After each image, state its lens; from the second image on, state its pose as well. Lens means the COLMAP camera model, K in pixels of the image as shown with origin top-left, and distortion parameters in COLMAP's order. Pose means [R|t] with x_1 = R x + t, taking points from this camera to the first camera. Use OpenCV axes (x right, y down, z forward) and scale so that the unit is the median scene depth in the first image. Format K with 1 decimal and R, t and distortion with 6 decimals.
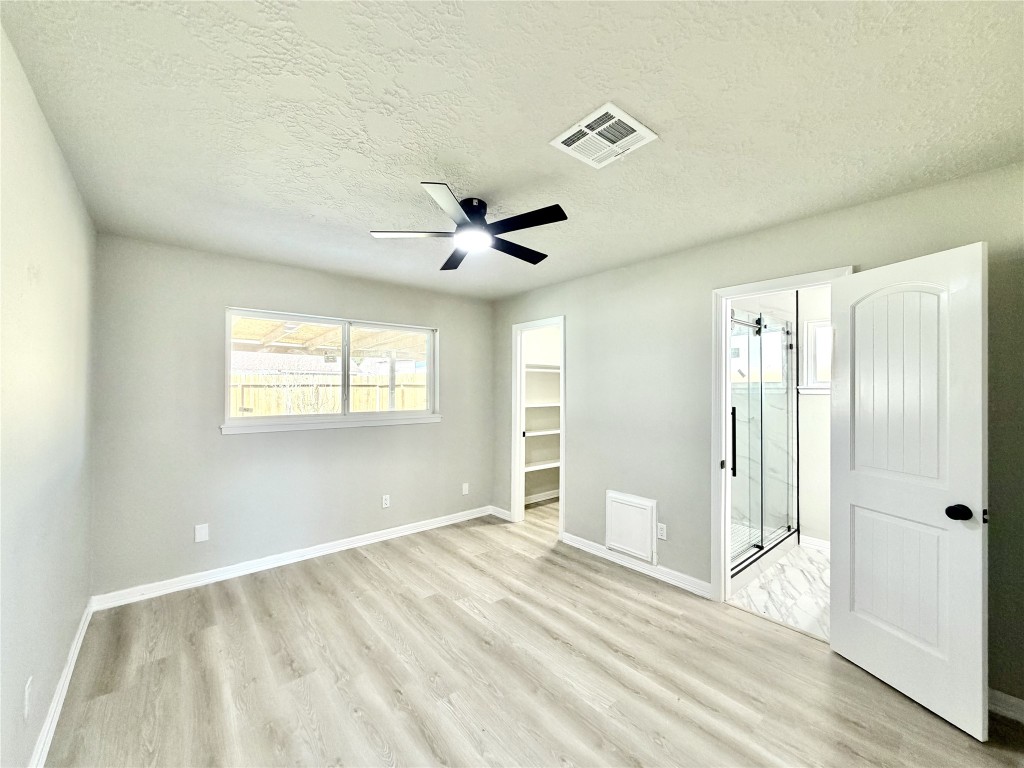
lens RADIAL K [[408.8, 0, 511.1], [0, 408.8, 385.0], [0, 0, 1]] dist [0.001037, 0.000882]
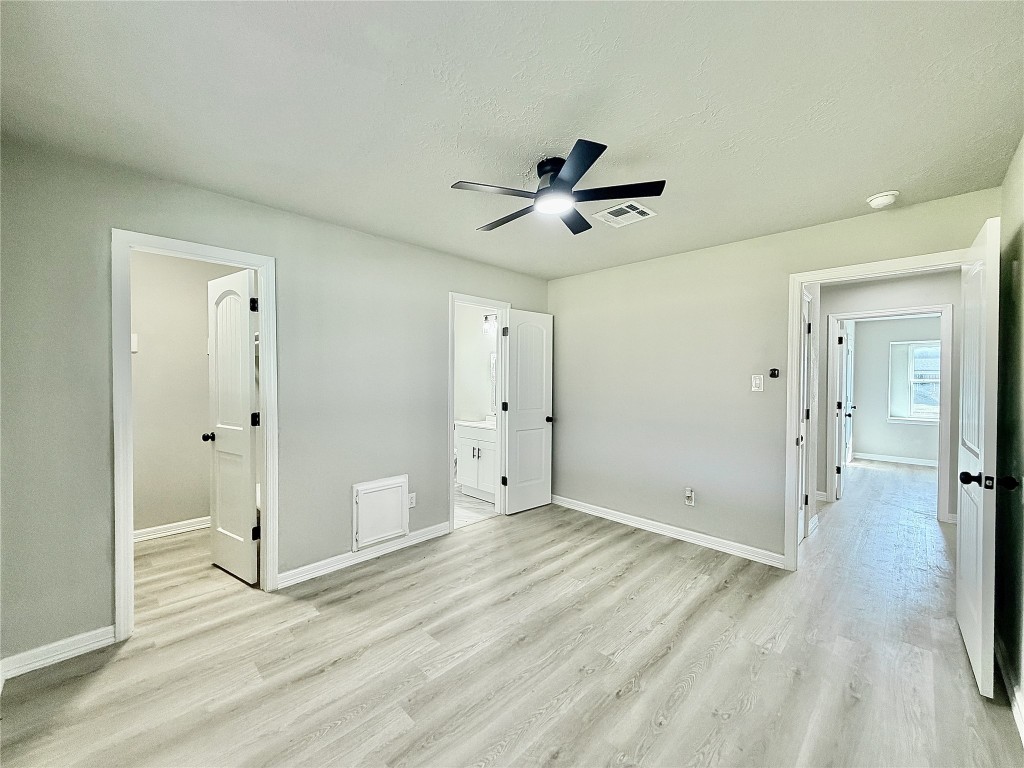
lens RADIAL K [[408.8, 0, 508.5], [0, 408.8, 383.5], [0, 0, 1]] dist [0.001037, 0.000882]
pose [[-0.083367, -0.016467, 0.996383, -0.738272], [-0.009350, 0.999832, 0.015742, 0.029266], [-0.996475, -0.008004, -0.083507, 0.850145]]
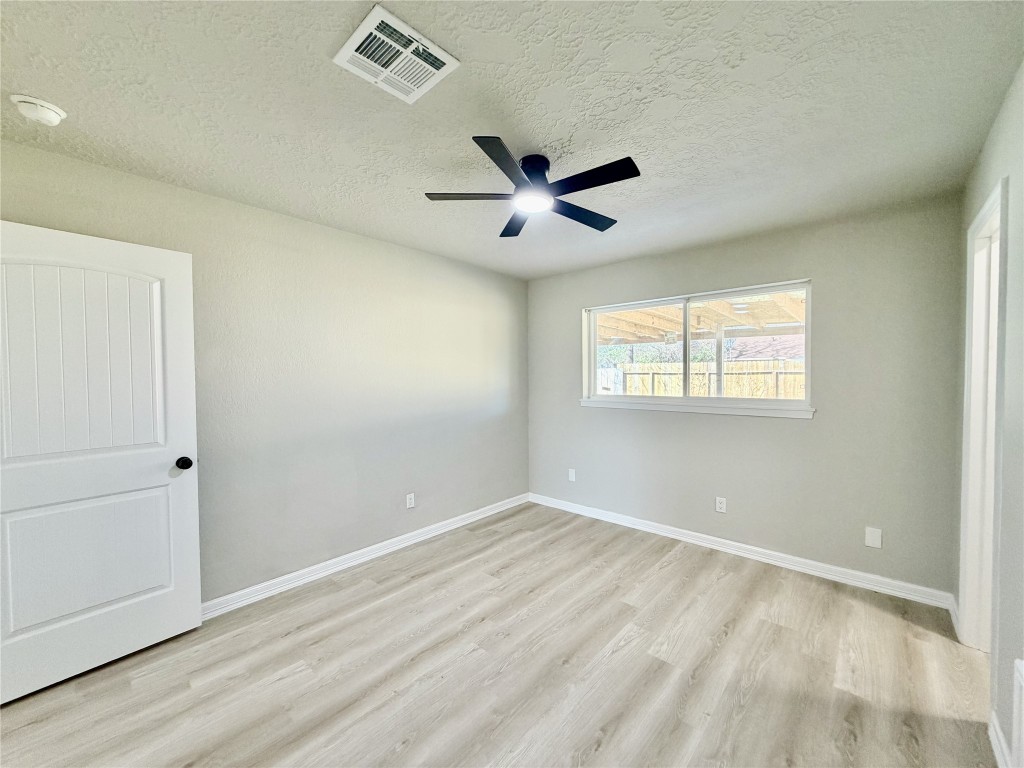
lens RADIAL K [[408.8, 0, 509.6], [0, 408.8, 385.5], [0, 0, 1]] dist [0.001037, 0.000882]
pose [[0.141404, 0.016358, -0.989817, 0.584604], [0.010299, 0.999785, 0.017994, 0.027183], [0.989898, -0.012738, 0.141206, 0.587925]]
